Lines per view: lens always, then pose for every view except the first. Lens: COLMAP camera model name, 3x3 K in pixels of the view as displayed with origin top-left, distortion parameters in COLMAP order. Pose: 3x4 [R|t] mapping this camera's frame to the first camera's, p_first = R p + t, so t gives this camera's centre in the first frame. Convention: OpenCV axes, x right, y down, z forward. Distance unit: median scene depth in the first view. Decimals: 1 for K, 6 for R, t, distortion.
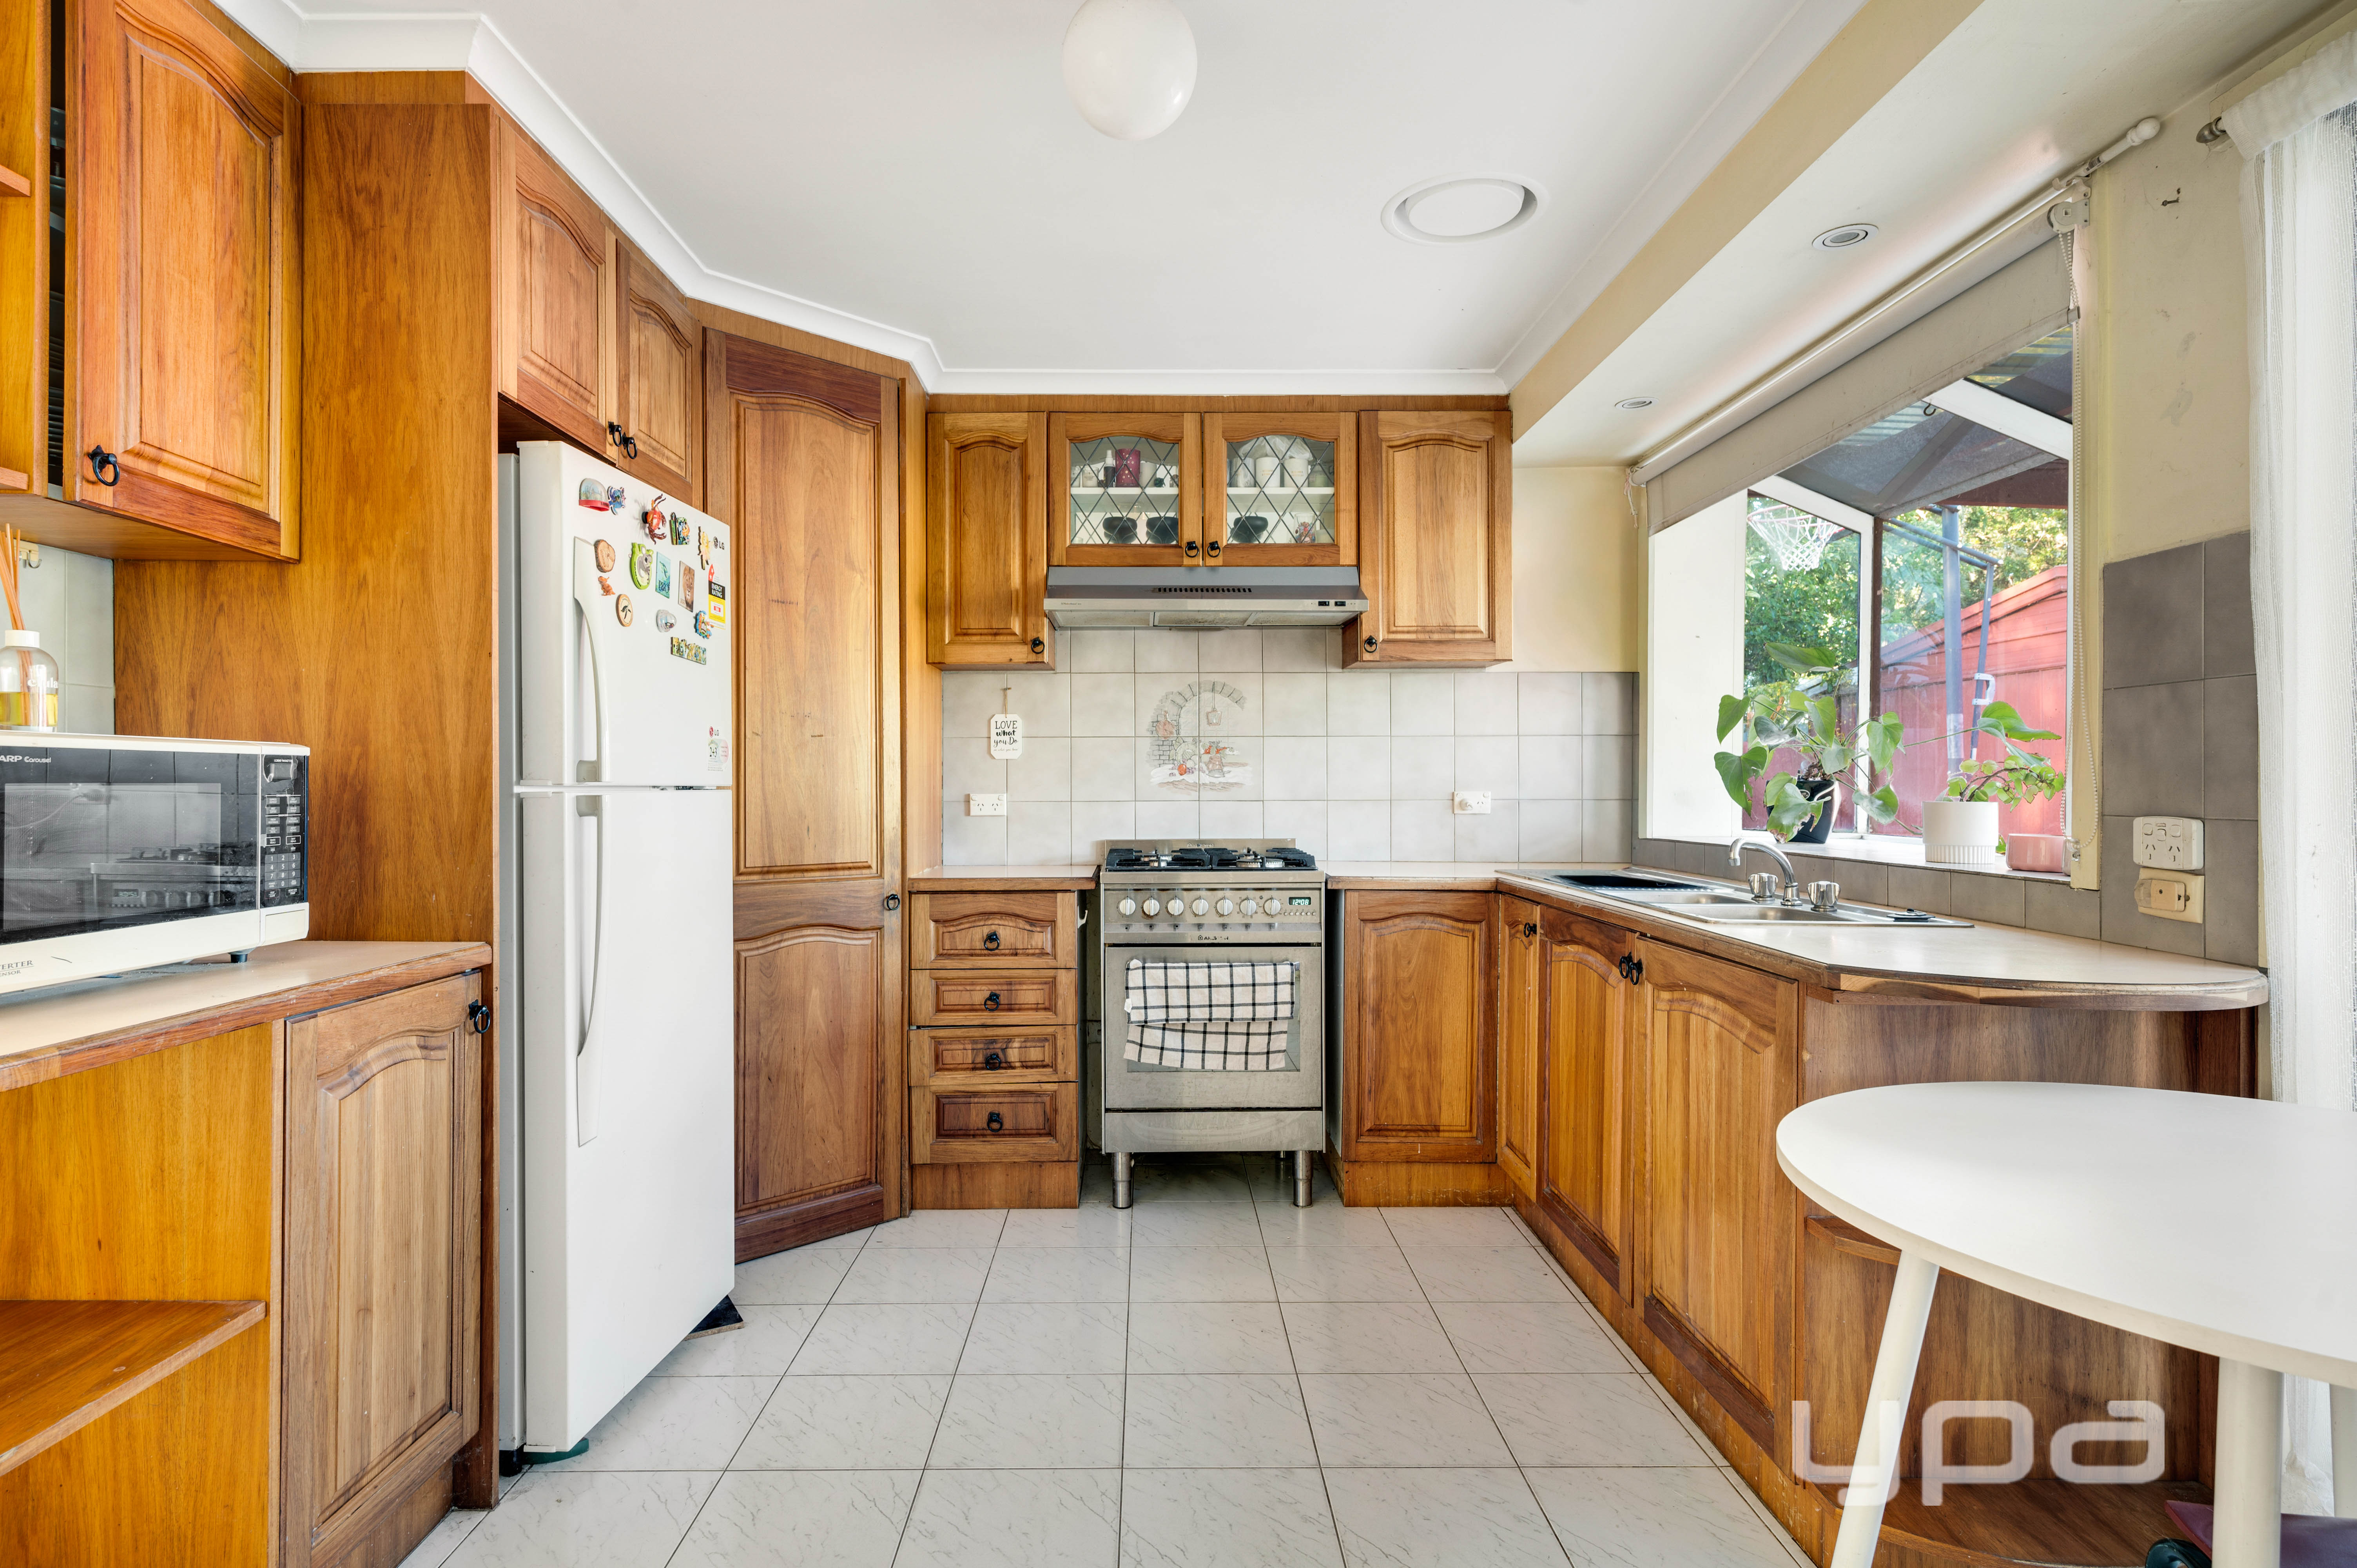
lens RADIAL K [[1226.2, 0, 1173.5], [0, 1226.2, 787.1], [0, 0, 1]] dist [0.004496, 0.001458]
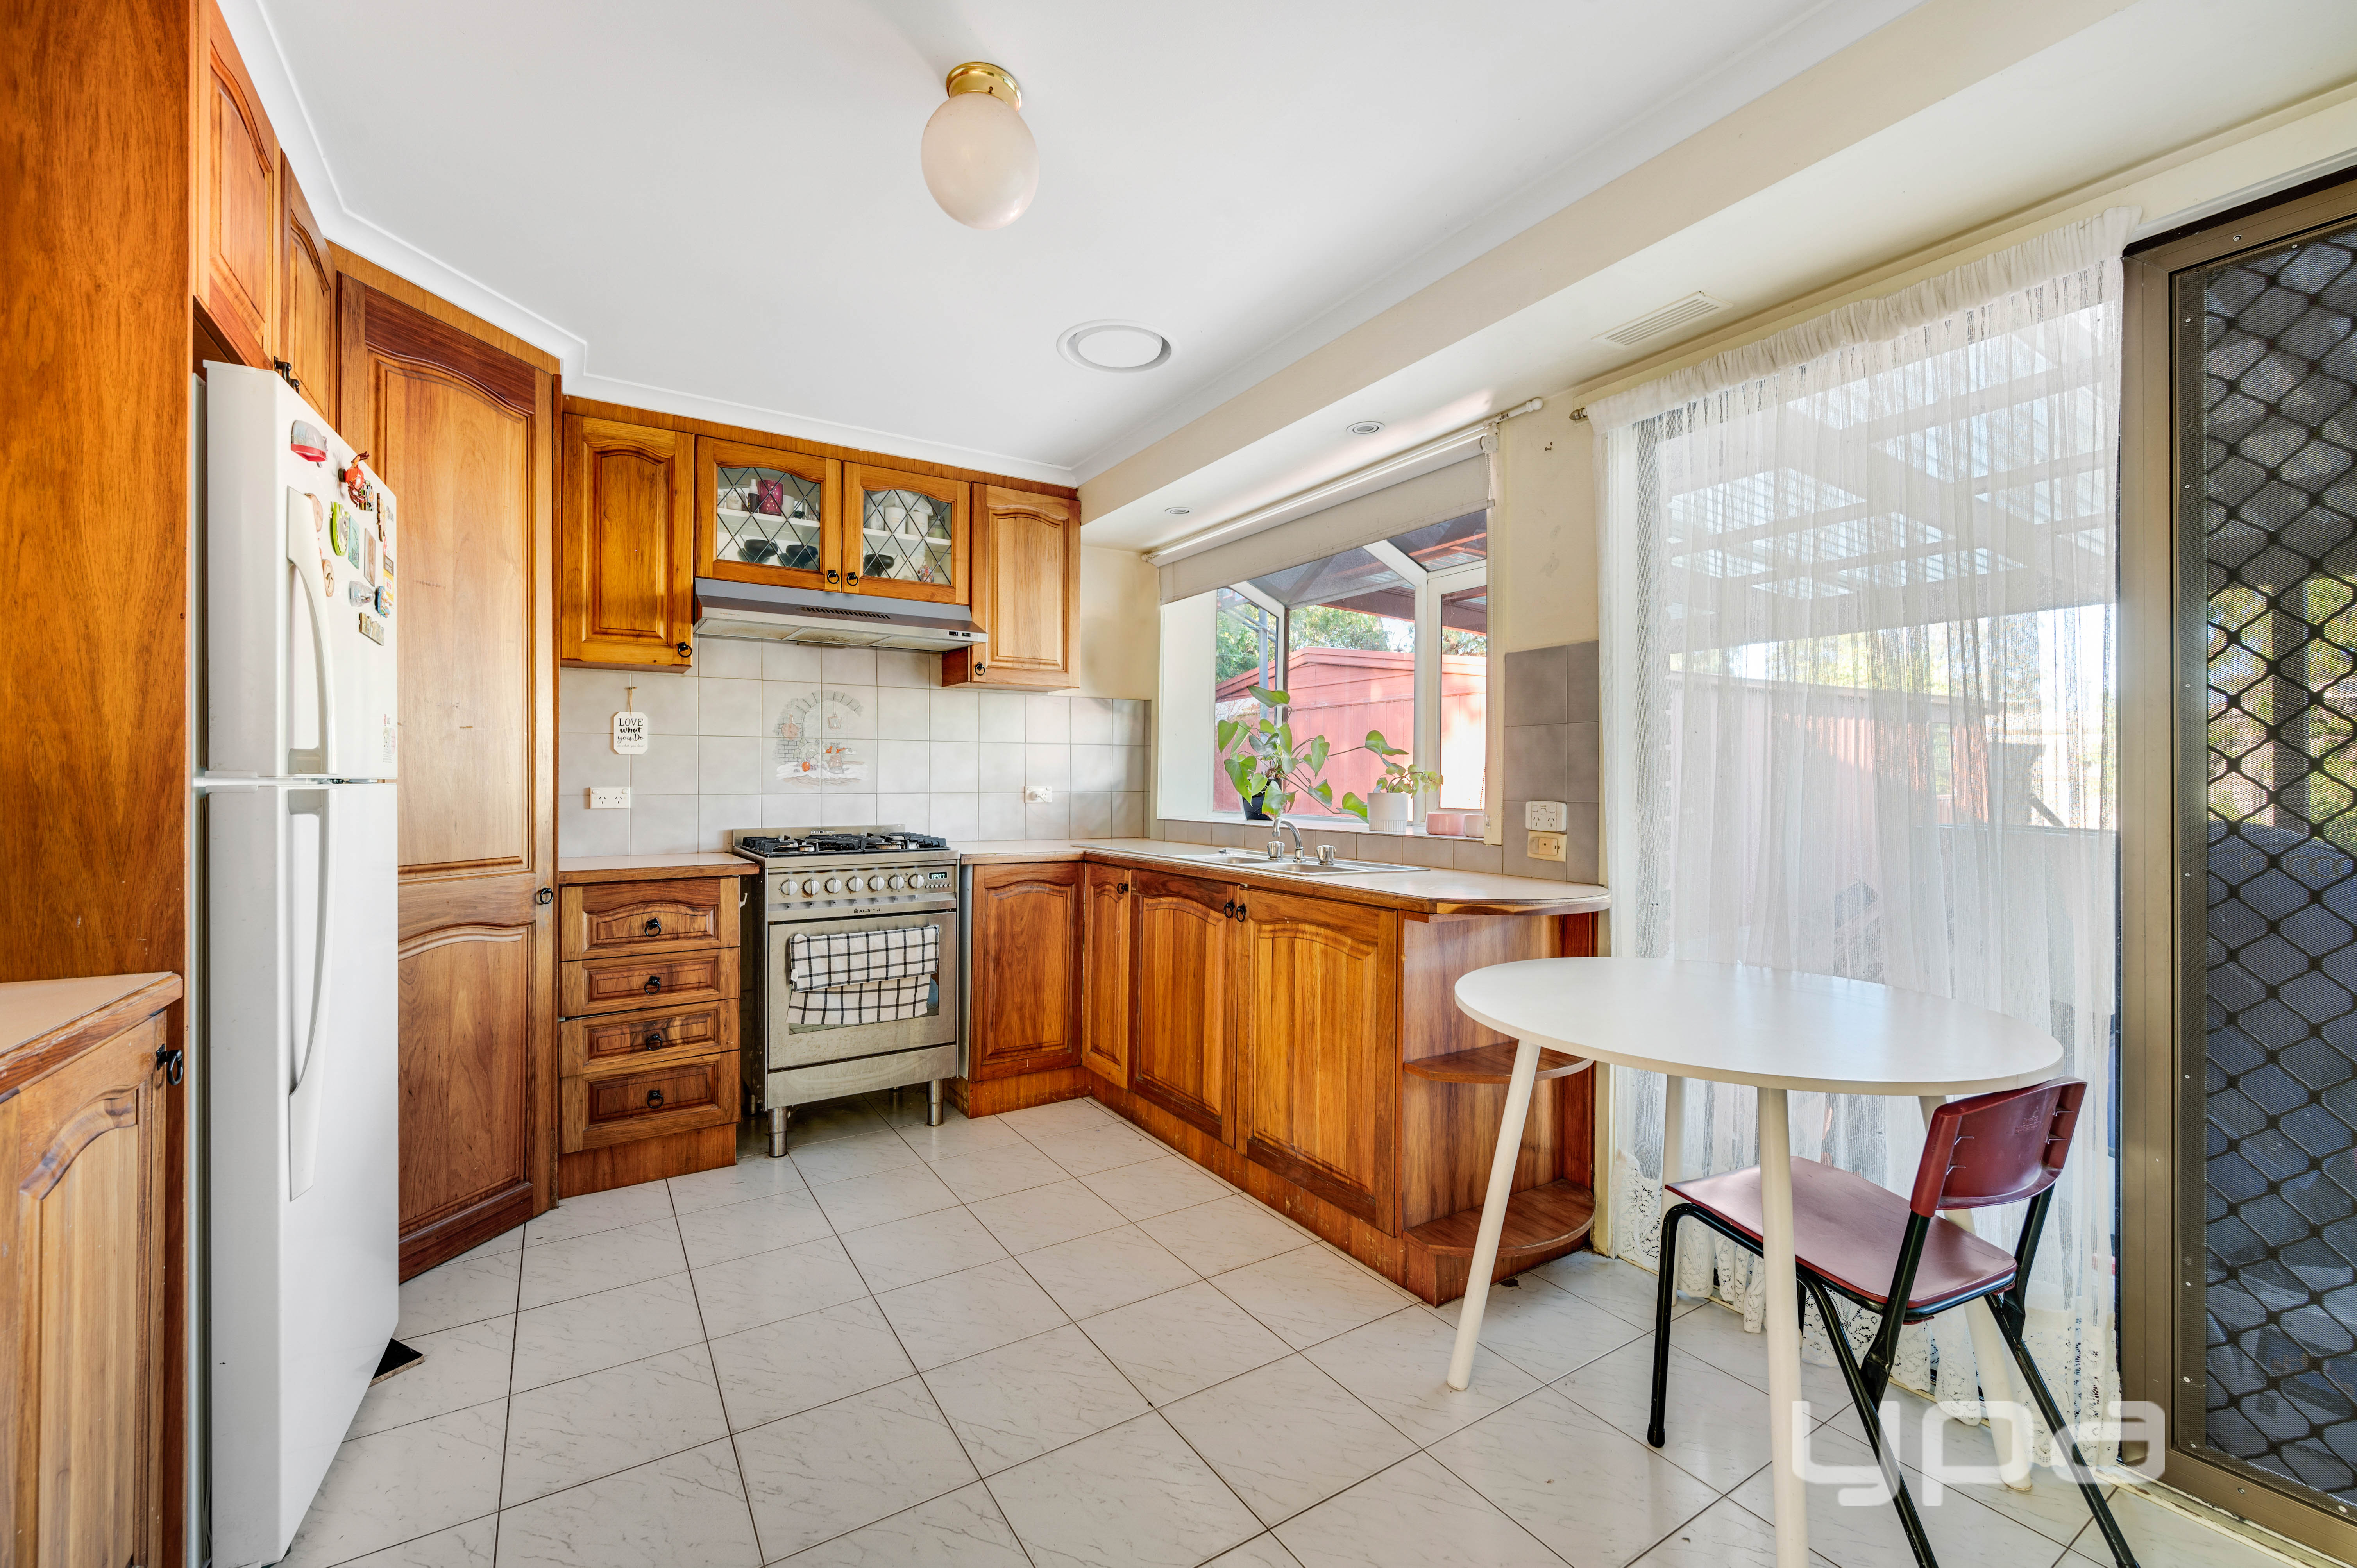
lens RADIAL K [[945.1, 0, 1172.8], [0, 945.1, 781.5], [0, 0, 1]] dist [-0.001850, 0.000425]
pose [[0.853881, 0.003433, 0.520456, -0.217158], [-0.003252, 0.999994, -0.001260, -0.000077], [-0.520458, -0.000617, 0.853887, 0.086441]]
